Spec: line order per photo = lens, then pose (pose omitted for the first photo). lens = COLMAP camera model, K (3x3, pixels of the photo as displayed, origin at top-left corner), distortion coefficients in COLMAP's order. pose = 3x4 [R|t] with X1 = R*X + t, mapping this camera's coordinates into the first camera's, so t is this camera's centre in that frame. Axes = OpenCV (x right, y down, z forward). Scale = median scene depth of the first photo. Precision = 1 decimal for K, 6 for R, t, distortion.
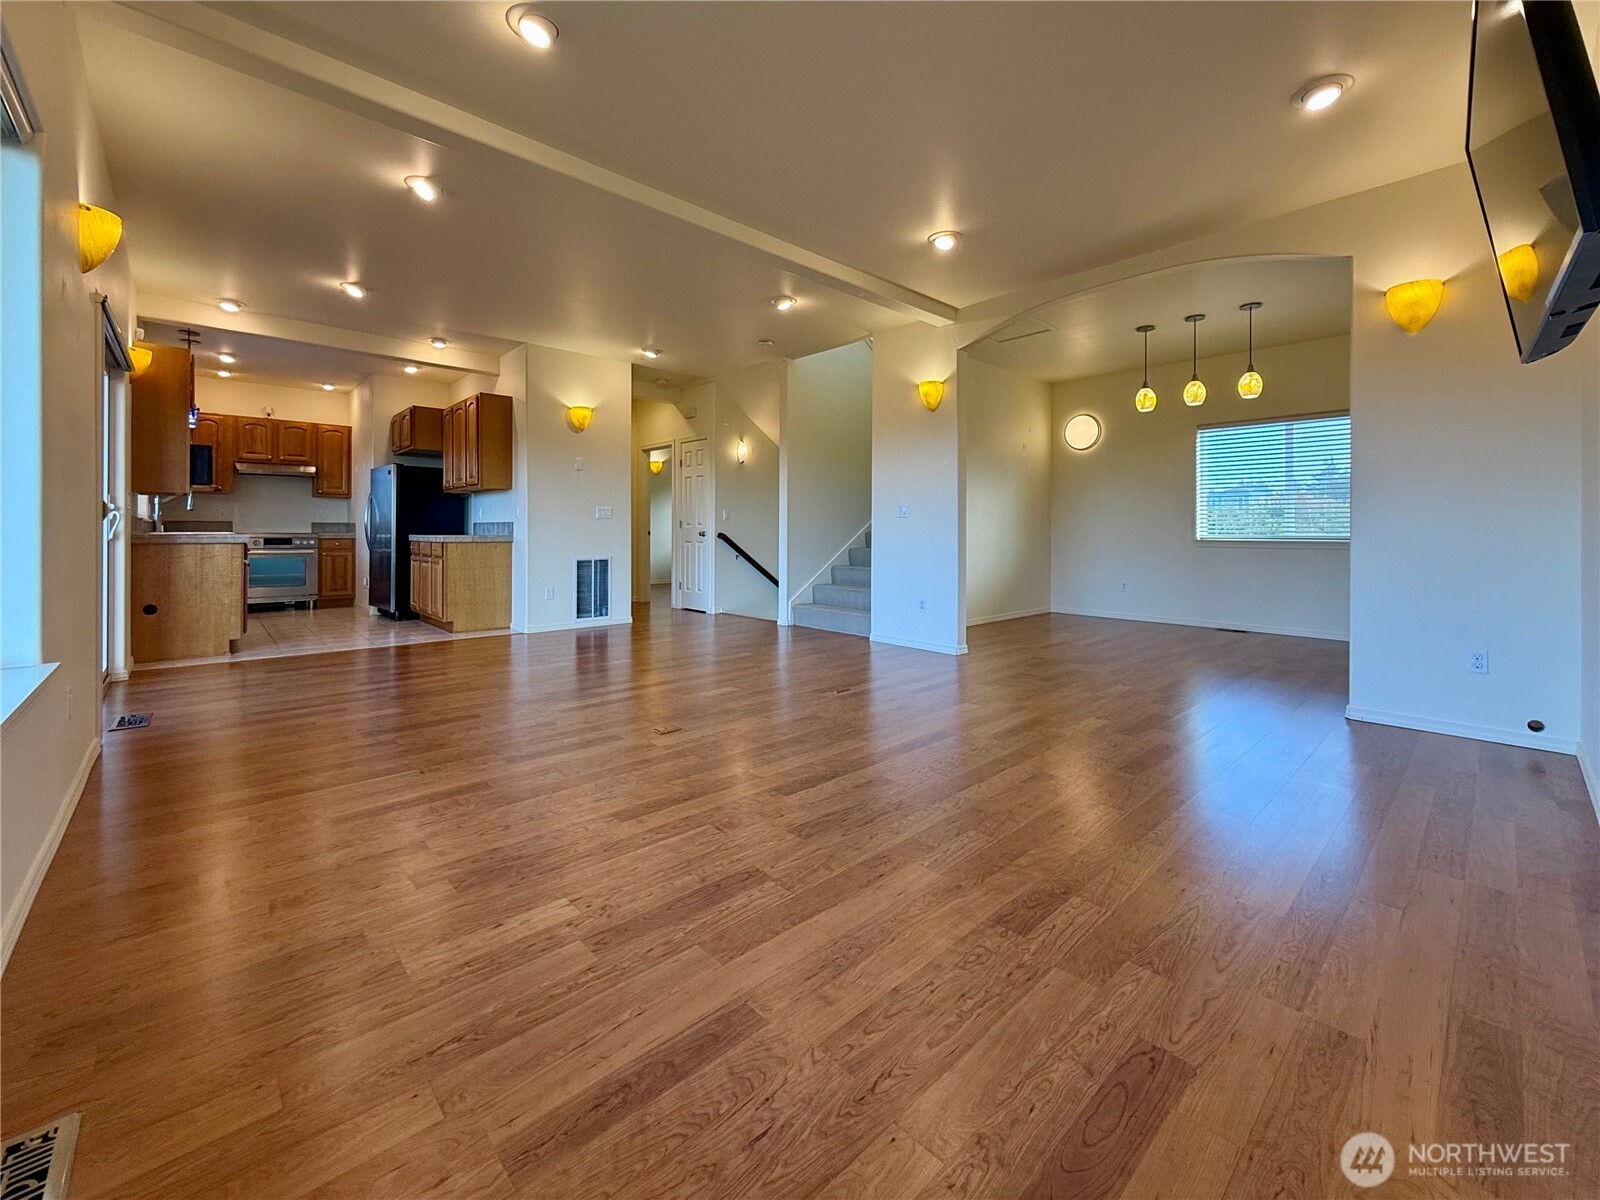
lens RADIAL K [[654.2, 0, 798.7], [0, 654.2, 519.9], [0, 0, 1]] dist [0.000126, 0.000083]
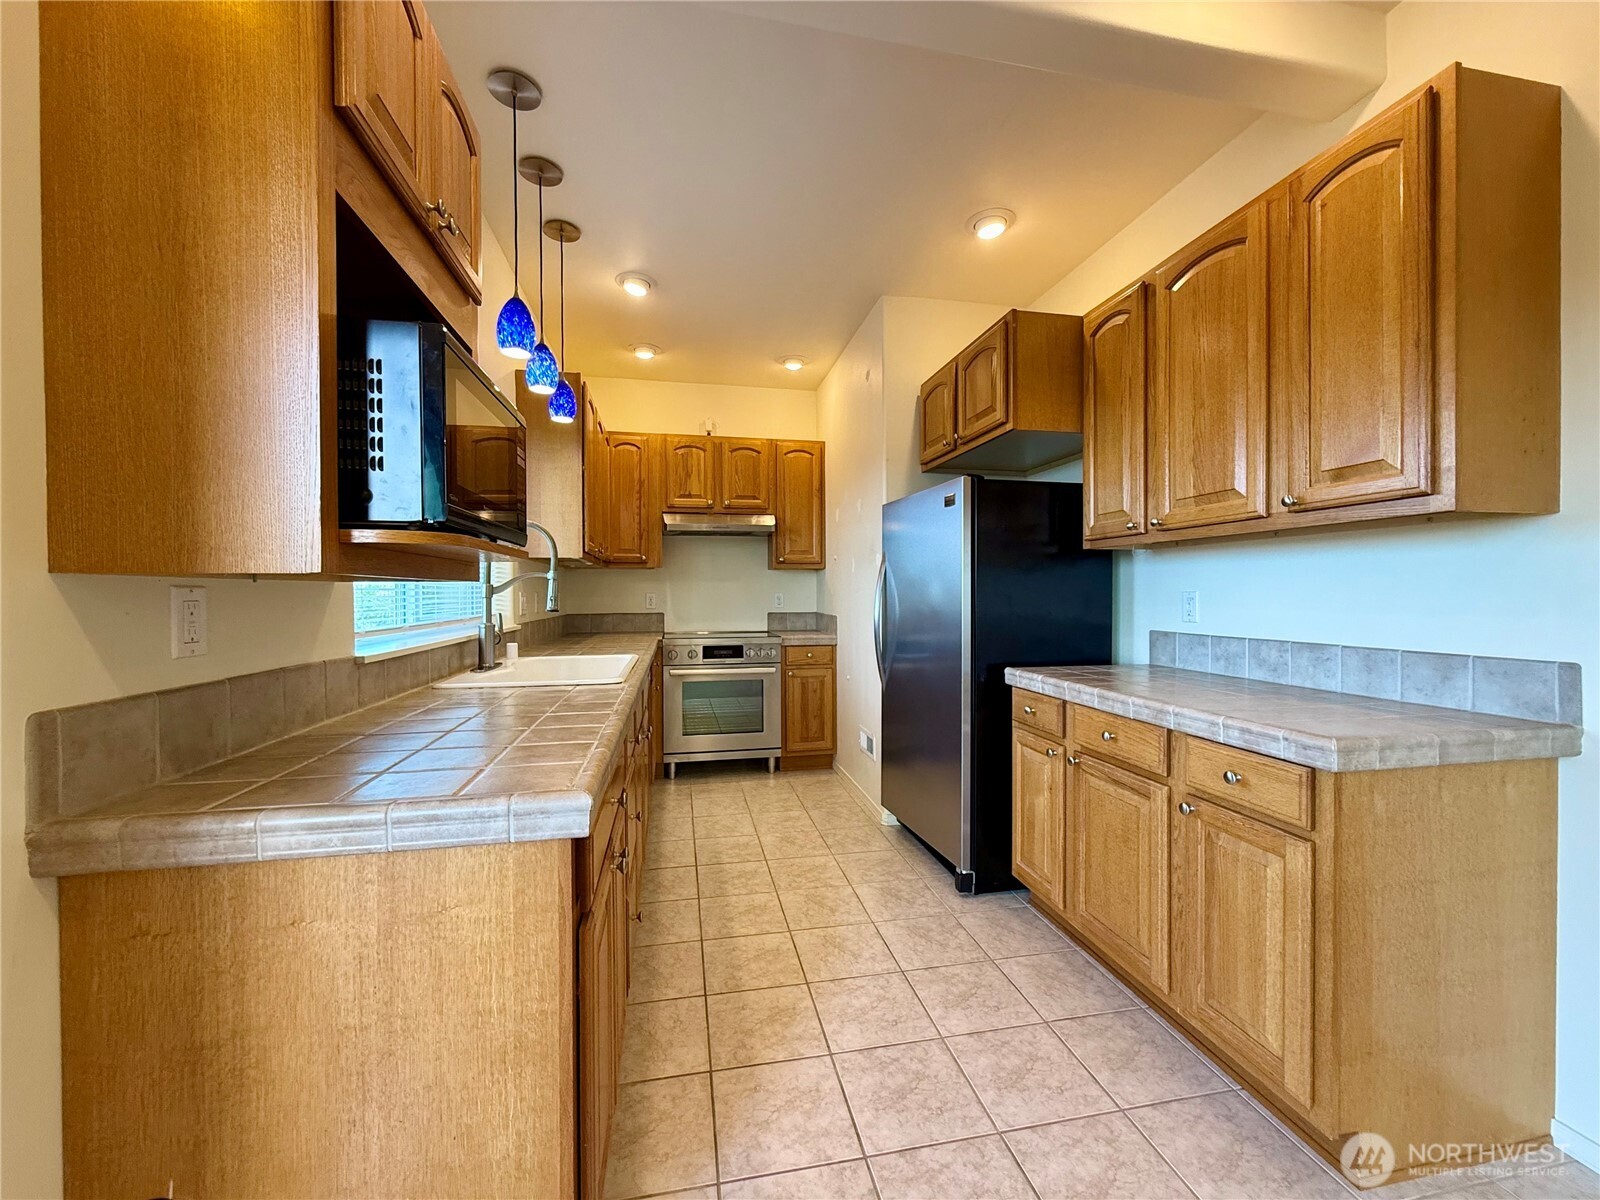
lens RADIAL K [[654.2, 0, 804.0], [0, 654.2, 595.6], [0, 0, 1]] dist [0.000126, 0.000083]
pose [[0.851962, -0.000762, -0.523604, -0.438414], [0.009581, 0.999854, 0.014135, -0.021200], [0.523517, -0.017059, 0.851845, 0.553236]]
